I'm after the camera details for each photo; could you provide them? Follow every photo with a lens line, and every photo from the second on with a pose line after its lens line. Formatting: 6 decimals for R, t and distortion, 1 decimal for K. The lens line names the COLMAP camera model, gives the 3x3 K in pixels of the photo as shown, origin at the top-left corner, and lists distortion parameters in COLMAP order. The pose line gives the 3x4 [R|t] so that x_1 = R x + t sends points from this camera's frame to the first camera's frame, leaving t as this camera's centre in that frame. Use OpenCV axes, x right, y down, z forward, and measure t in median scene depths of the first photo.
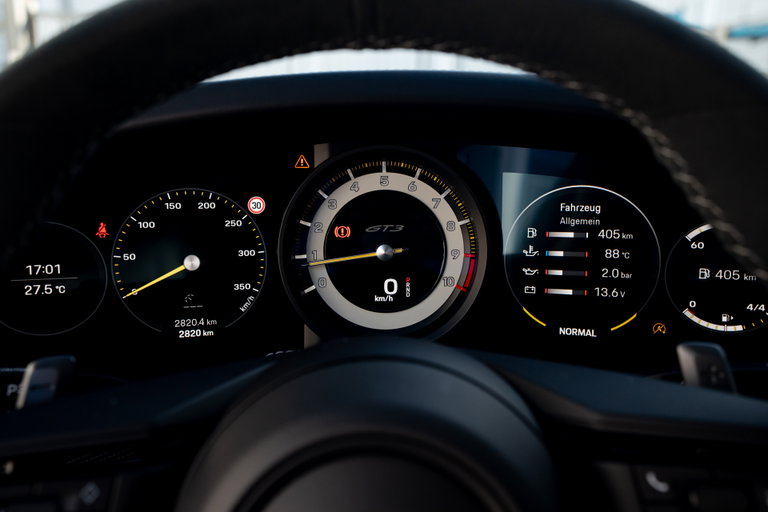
lens RADIAL K [[732.1, 0, 384.0], [0, 732.1, 256.0], [0, 0, 1]] dist [0.069841, 0.013639]
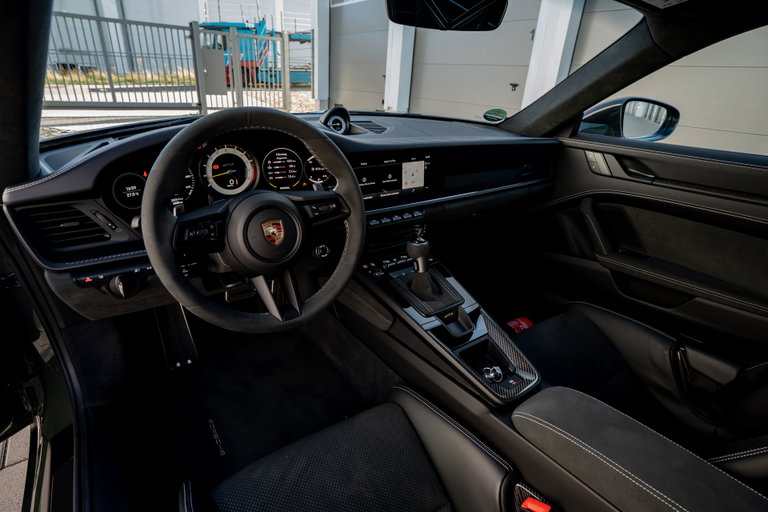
lens RADIAL K [[387.3, 0, 382.4], [0, 387.3, 272.1], [0, 0, 1]] dist [-0.070887, 0.000326]
pose [[0.810450, -0.232300, 0.537780, -0.497483], [0.075984, 0.951945, 0.296693, -0.033441], [-0.580858, -0.199592, 0.789155, -0.947145]]
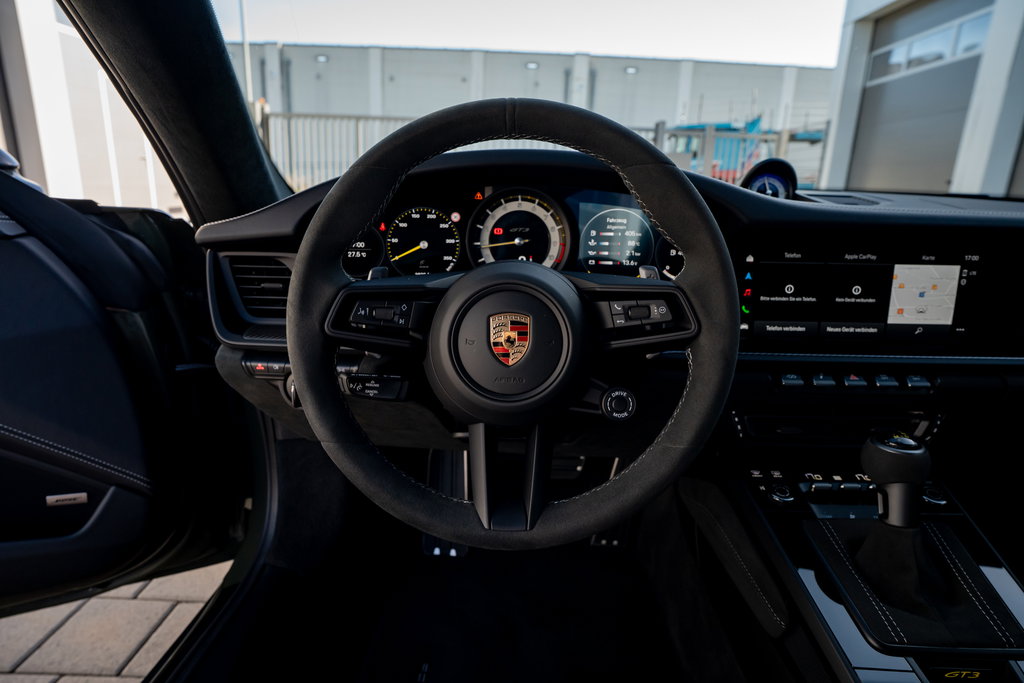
lens RADIAL K [[568.6, 0, 512.0], [0, 568.6, 341.5], [0, 0, 1]] dist [-0.074746, 0.043492]
pose [[0.999507, 0.021083, -0.023263, 0.022868], [-0.019445, 0.997461, 0.068512, 0.161034], [0.024649, -0.068026, 0.997379, -0.558723]]
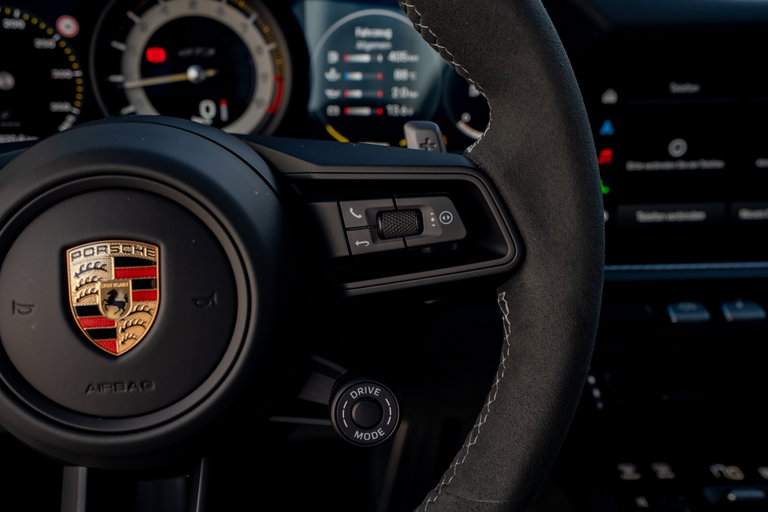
lens RADIAL K [[732.1, 0, 384.0], [0, 732.1, 256.0], [0, 0, 1]] dist [0.069841, 0.013639]
pose [[0.994129, -0.024637, 0.105358, 0.153686], [0.009681, 0.990080, 0.140172, 0.109832], [-0.107766, -0.138329, 0.984506, -0.136011]]
